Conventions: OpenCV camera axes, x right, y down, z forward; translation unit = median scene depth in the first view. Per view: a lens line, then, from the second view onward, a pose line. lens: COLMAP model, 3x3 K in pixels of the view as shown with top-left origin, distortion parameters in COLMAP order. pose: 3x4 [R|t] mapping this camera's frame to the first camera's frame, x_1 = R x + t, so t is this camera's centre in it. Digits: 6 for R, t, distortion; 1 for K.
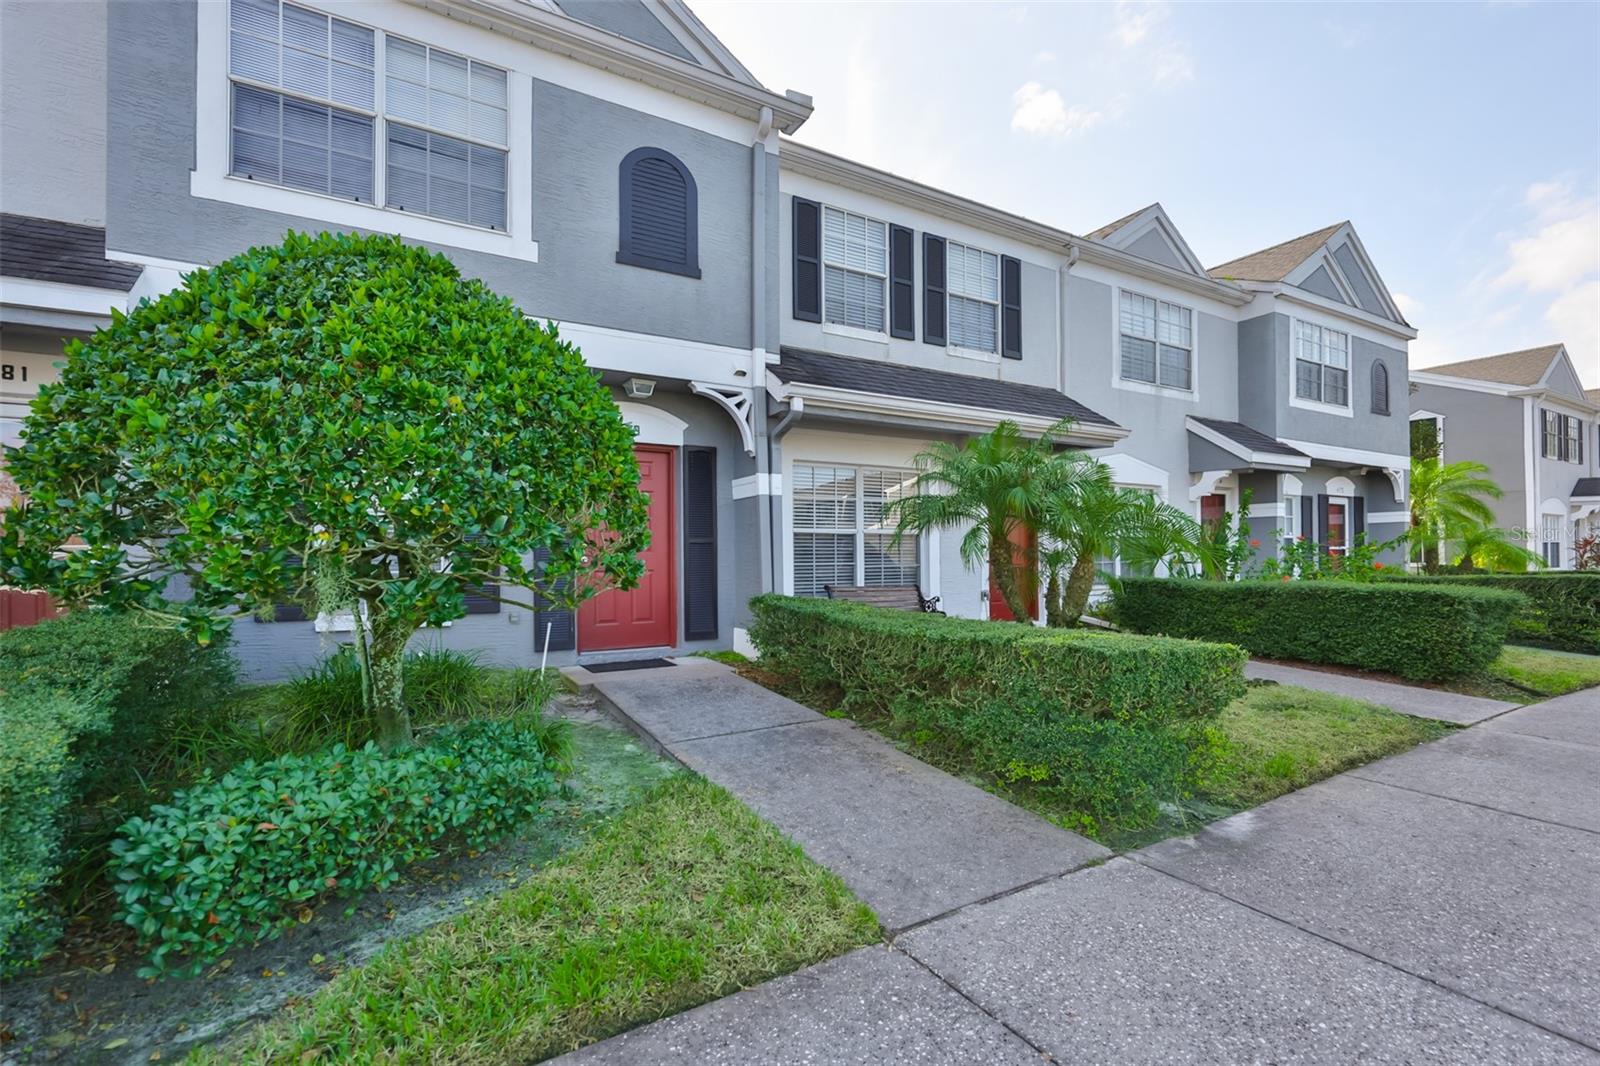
lens RADIAL K [[681.6, 0, 785.6], [0, 681.6, 540.1], [0, 0, 1]] dist [0.002253, -0.000668]
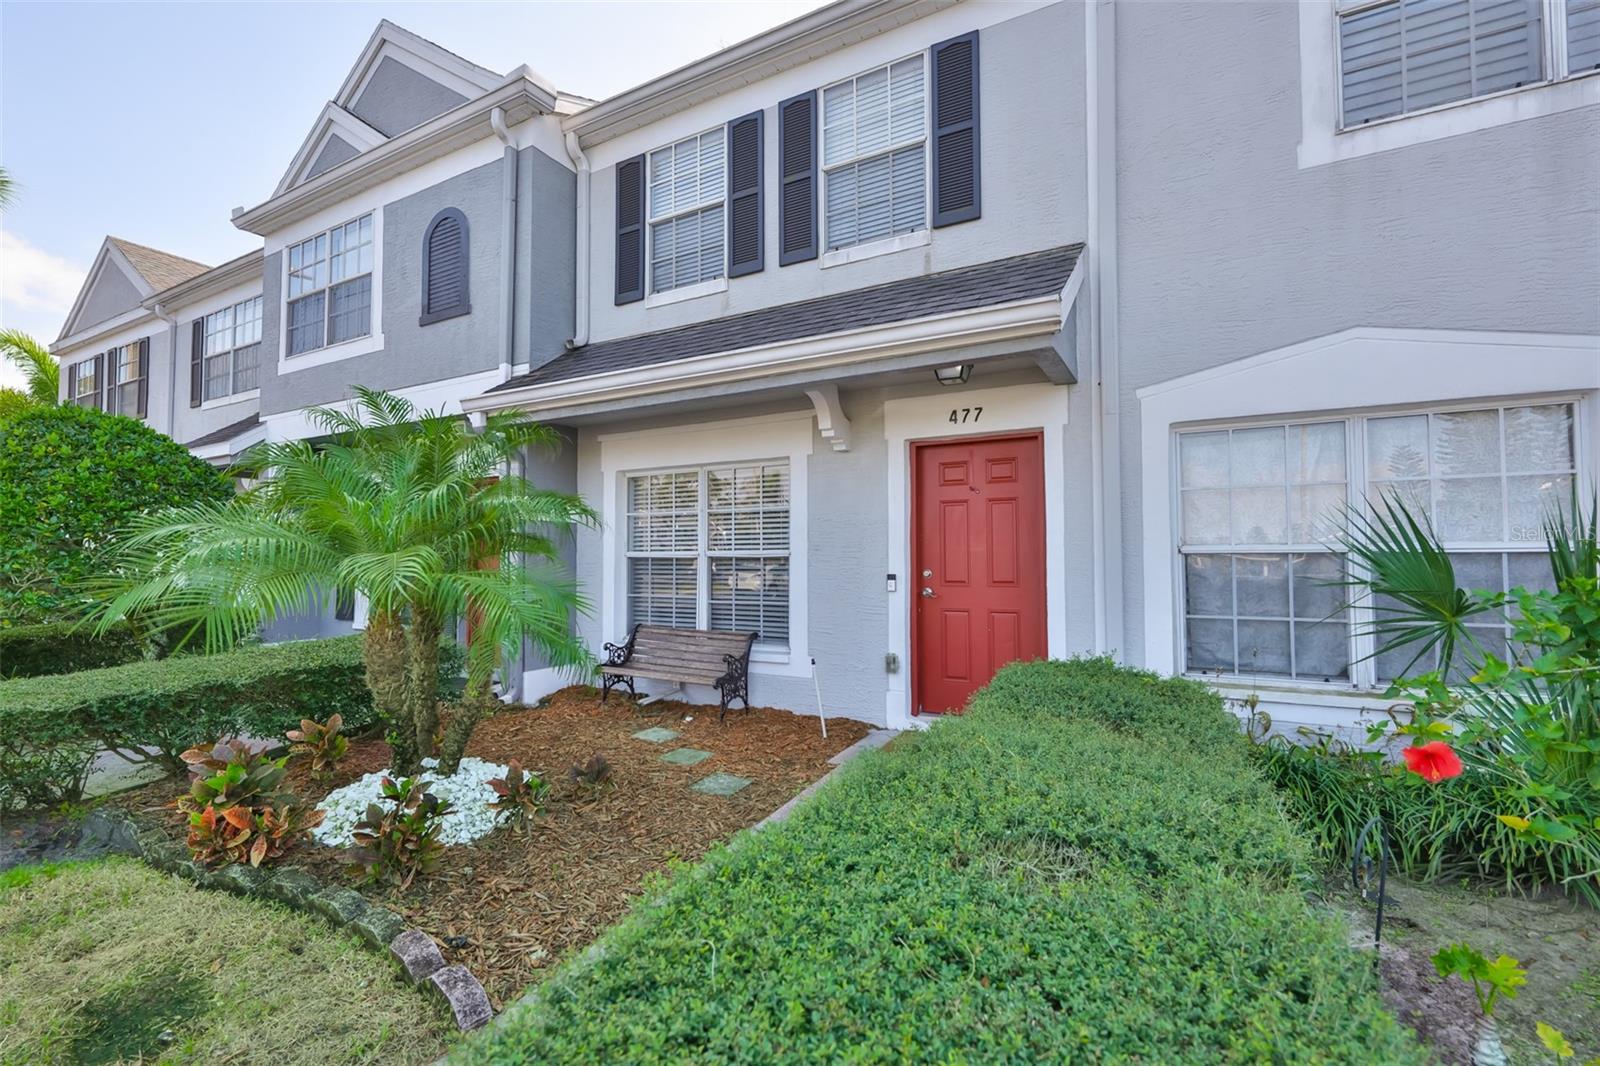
lens RADIAL K [[715.3, 0, 800.0], [0, 715.3, 533.0], [0, 0, 1]] dist [-0.001727, 0.000128]
pose [[0.525734, -0.028714, -0.850164, 0.712259], [0.013369, 0.999586, -0.025493, -0.012135], [0.850544, 0.002037, 0.525901, 0.583322]]
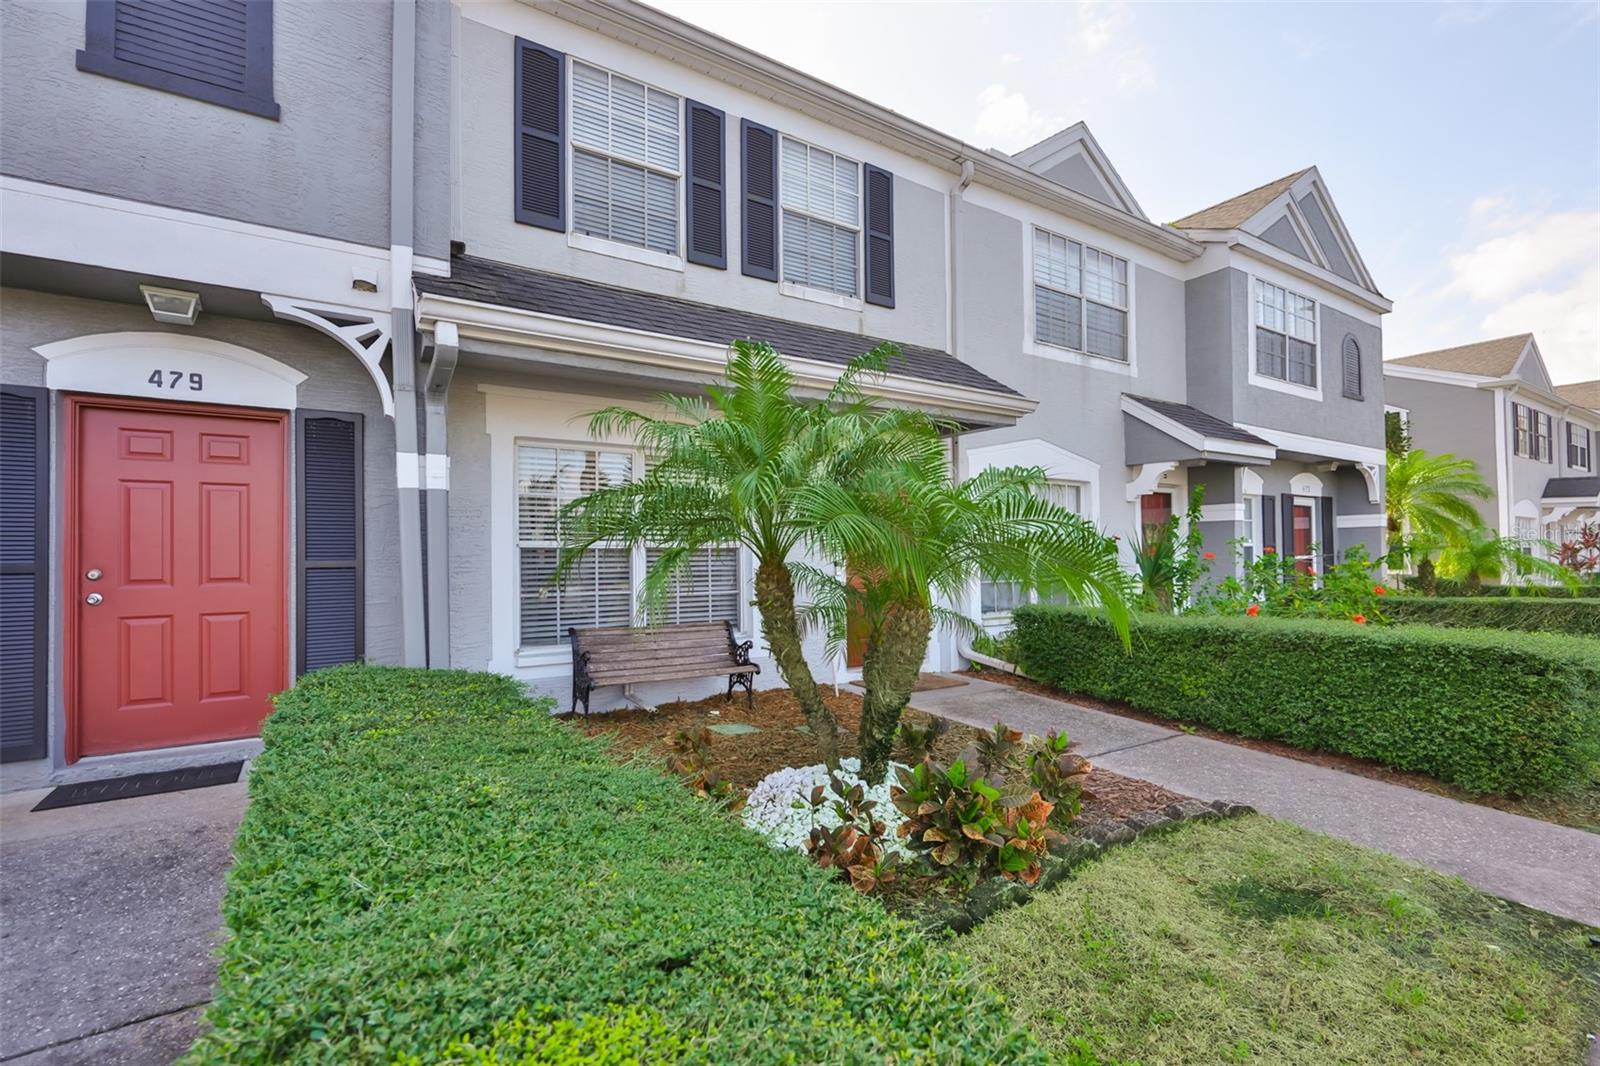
lens RADIAL K [[644.2, 0, 779.7], [0, 644.2, 535.4], [0, 0, 1]] dist [-0.001203, 0.000222]
pose [[0.999815, -0.001846, 0.019153, 0.204287], [0.002028, 0.999953, -0.009512, -0.013396], [-0.019134, 0.009549, 0.999771, 0.303914]]
